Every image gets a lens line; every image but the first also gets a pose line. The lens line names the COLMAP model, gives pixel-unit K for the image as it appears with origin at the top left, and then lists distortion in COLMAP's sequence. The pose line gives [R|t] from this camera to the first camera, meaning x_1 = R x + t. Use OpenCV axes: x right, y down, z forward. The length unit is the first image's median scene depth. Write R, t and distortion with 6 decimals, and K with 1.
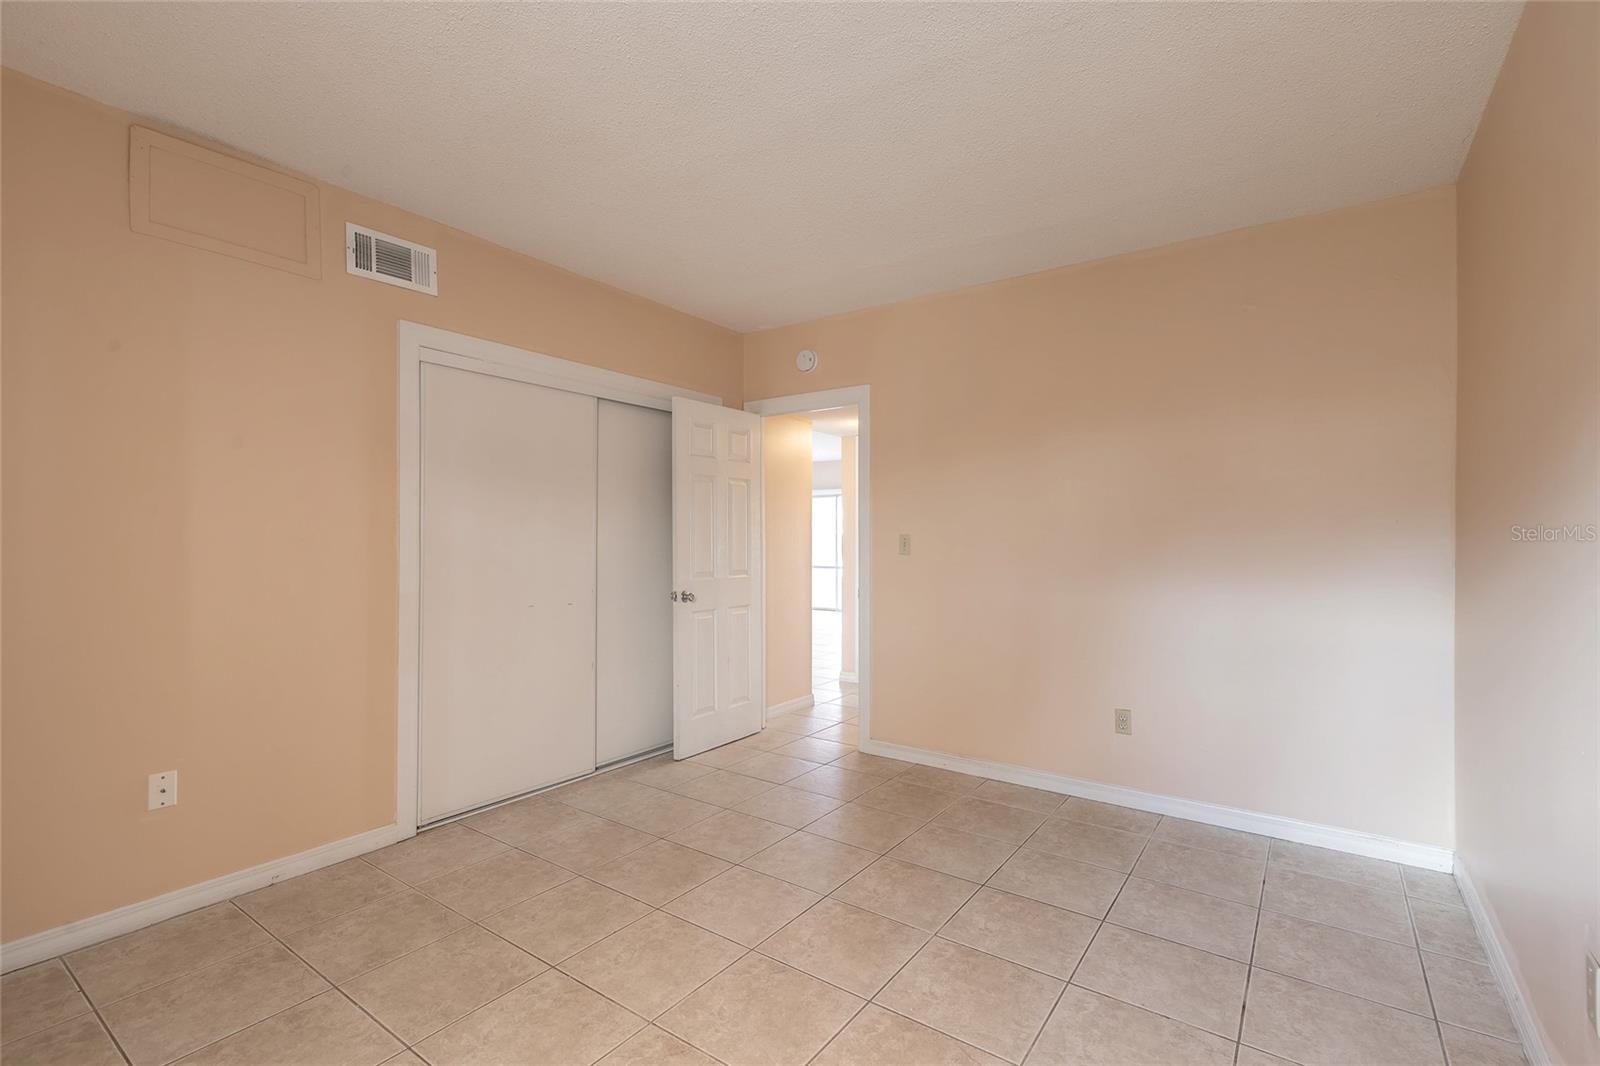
lens RADIAL K [[722.6, 0, 799.5], [0, 722.6, 536.4], [0, 0, 1]] dist [0.008293, -0.000687]
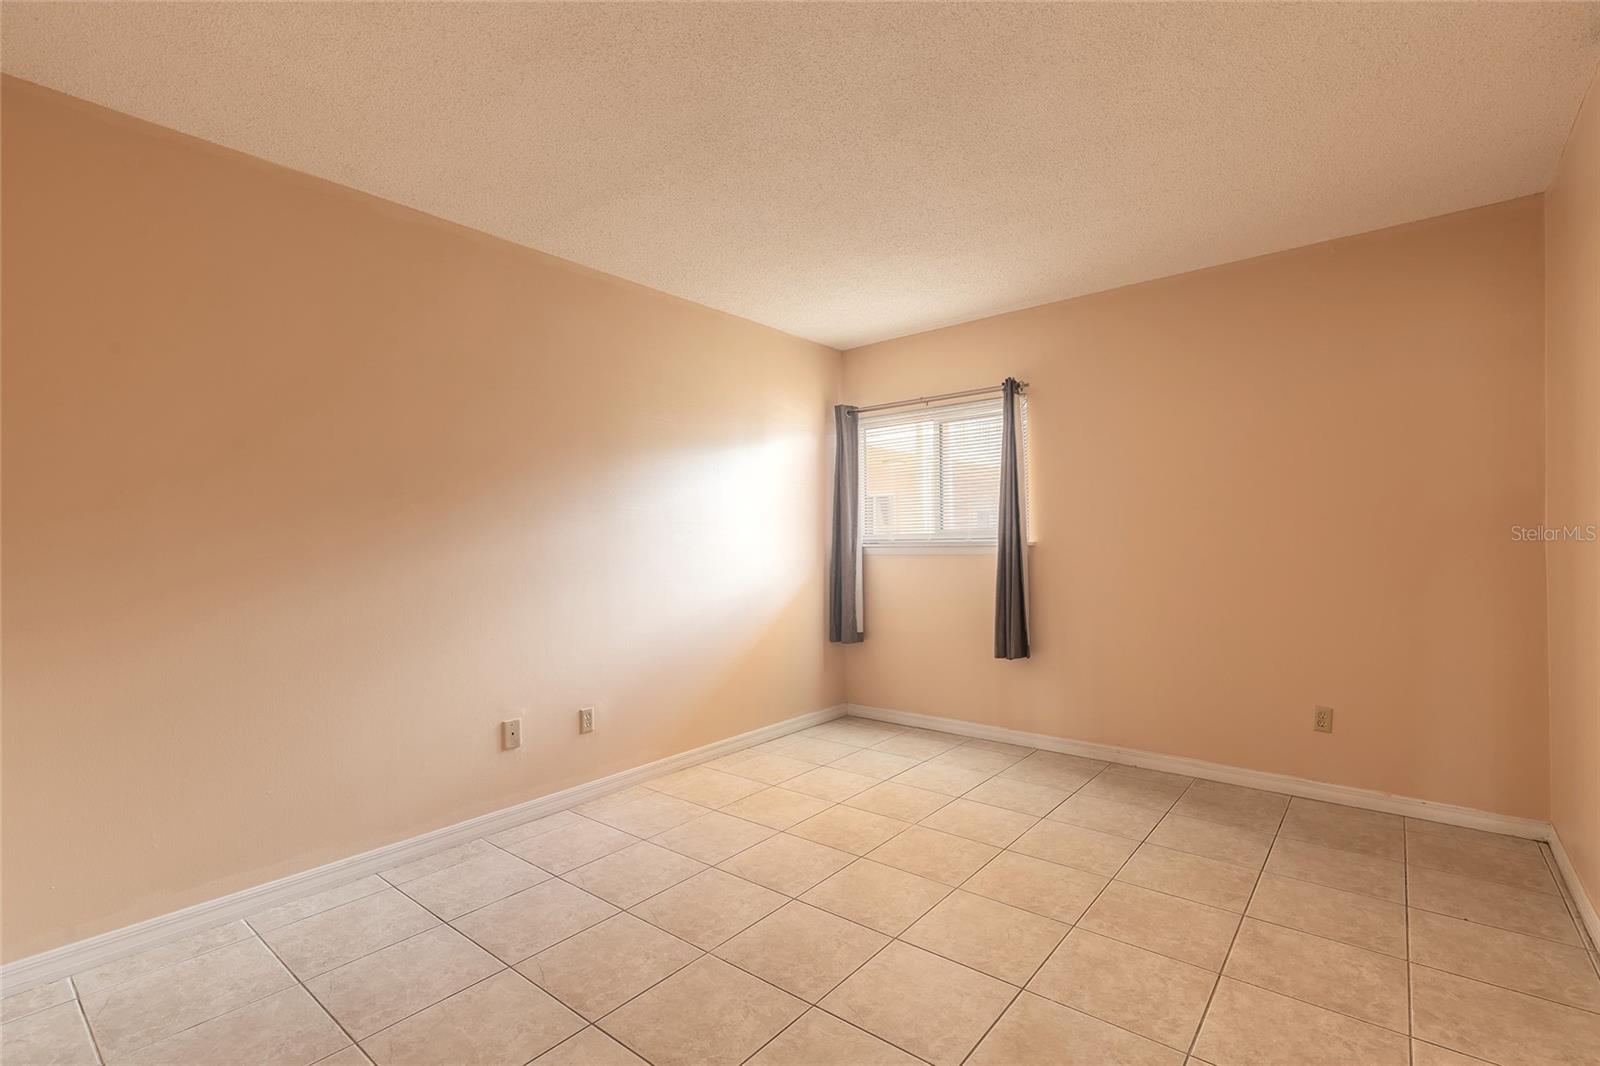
lens RADIAL K [[722.6, 0, 800.8], [0, 722.6, 536.4], [0, 0, 1]] dist [0.008293, -0.000687]
pose [[-0.997844, 0.012240, 0.064485, -0.005354], [0.011436, 0.999852, -0.012823, 0.010923], [-0.064632, -0.012058, -0.997836, 1.900465]]
